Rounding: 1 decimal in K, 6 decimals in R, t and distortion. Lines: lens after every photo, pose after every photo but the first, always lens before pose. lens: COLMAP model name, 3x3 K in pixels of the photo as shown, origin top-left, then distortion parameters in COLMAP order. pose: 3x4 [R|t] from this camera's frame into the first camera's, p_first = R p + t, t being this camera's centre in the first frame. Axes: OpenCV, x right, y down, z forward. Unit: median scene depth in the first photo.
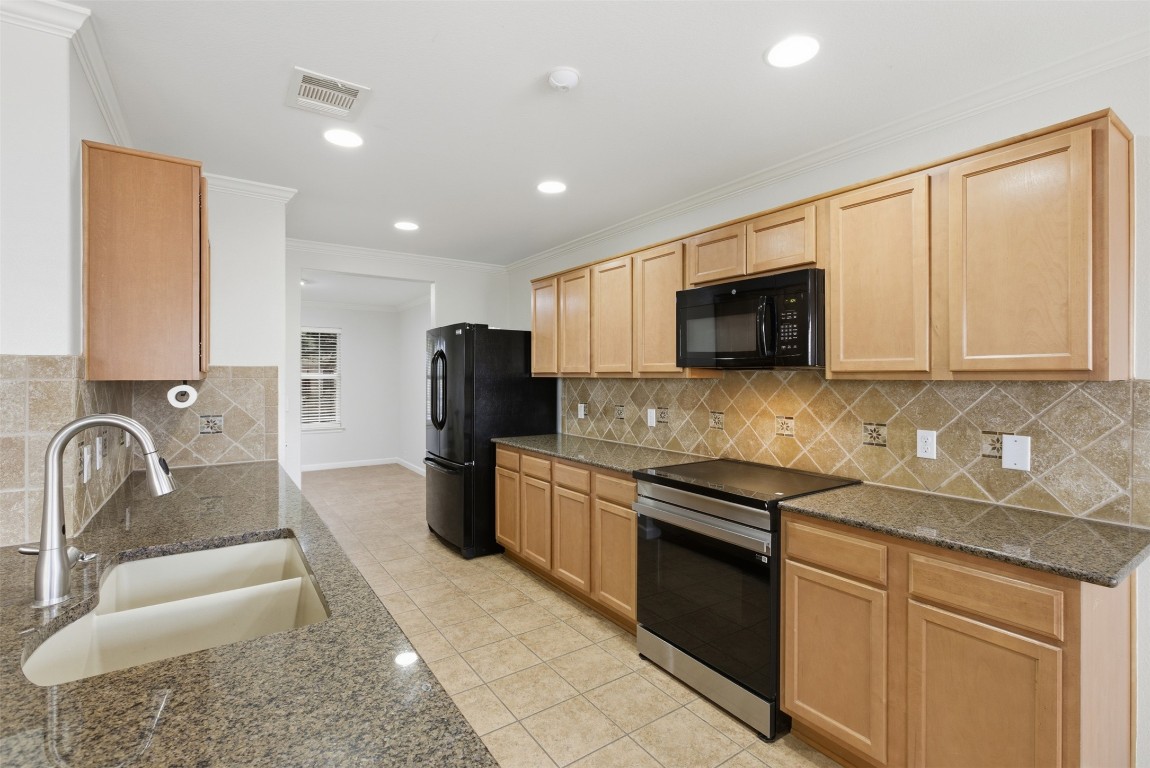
lens RADIAL K [[527.1, 0, 568.9], [0, 527.1, 376.4], [0, 0, 1]] dist [-0.014379, 0.005900]
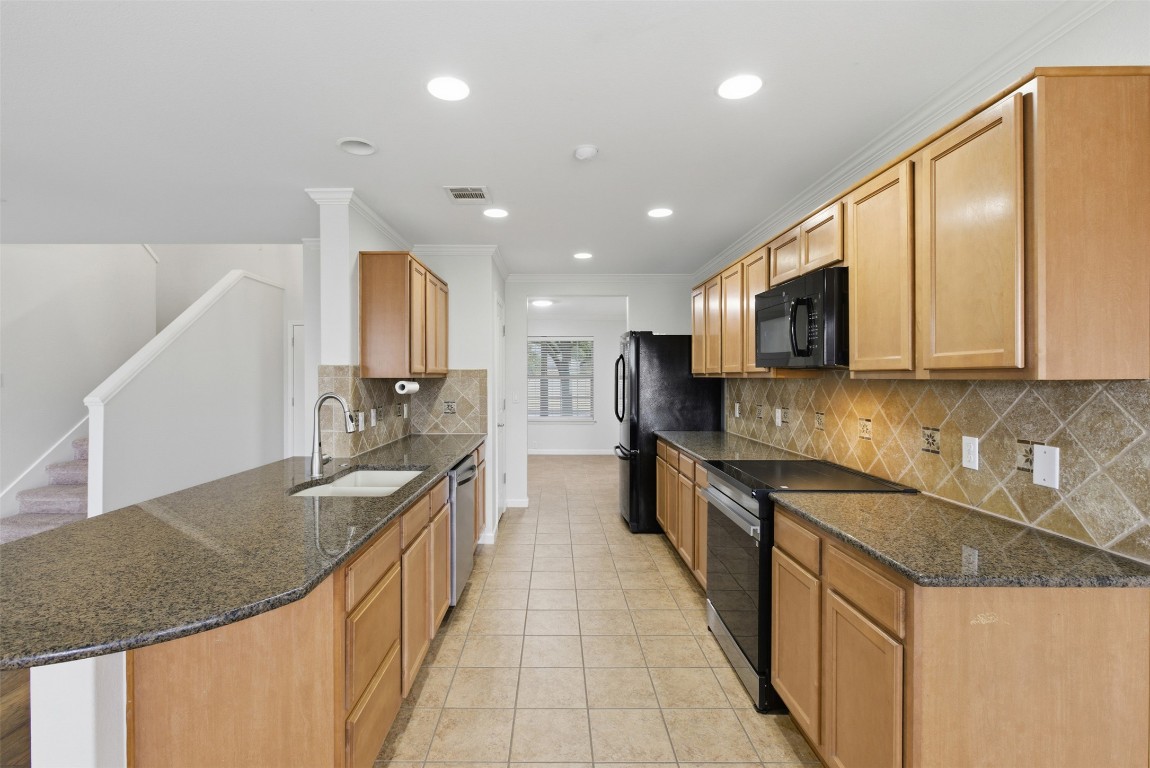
lens RADIAL K [[527.1, 0, 531.9], [0, 527.1, 382.2], [0, 0, 1]] dist [-0.014379, 0.005900]
pose [[0.805914, 0.006970, -0.591991, 0.553823], [-0.001989, 0.999957, 0.009066, 0.004164], [0.592029, -0.006129, 0.805893, -0.131195]]
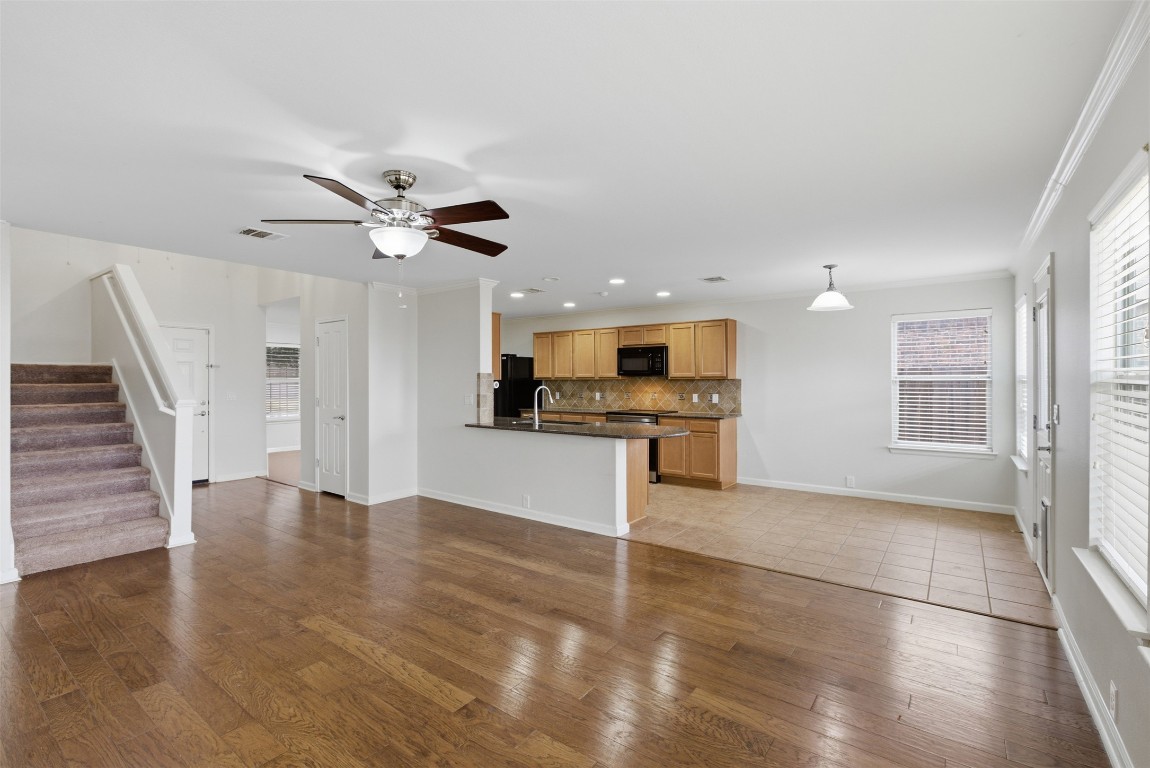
lens RADIAL K [[527.1, 0, 572.9], [0, 527.1, 383.0], [0, 0, 1]] dist [-0.014379, 0.005900]
pose [[0.943096, -0.005848, 0.332469, -1.100412], [0.004637, 0.999979, 0.004436, 0.010682], [-0.332488, -0.002642, 0.943104, -1.795210]]
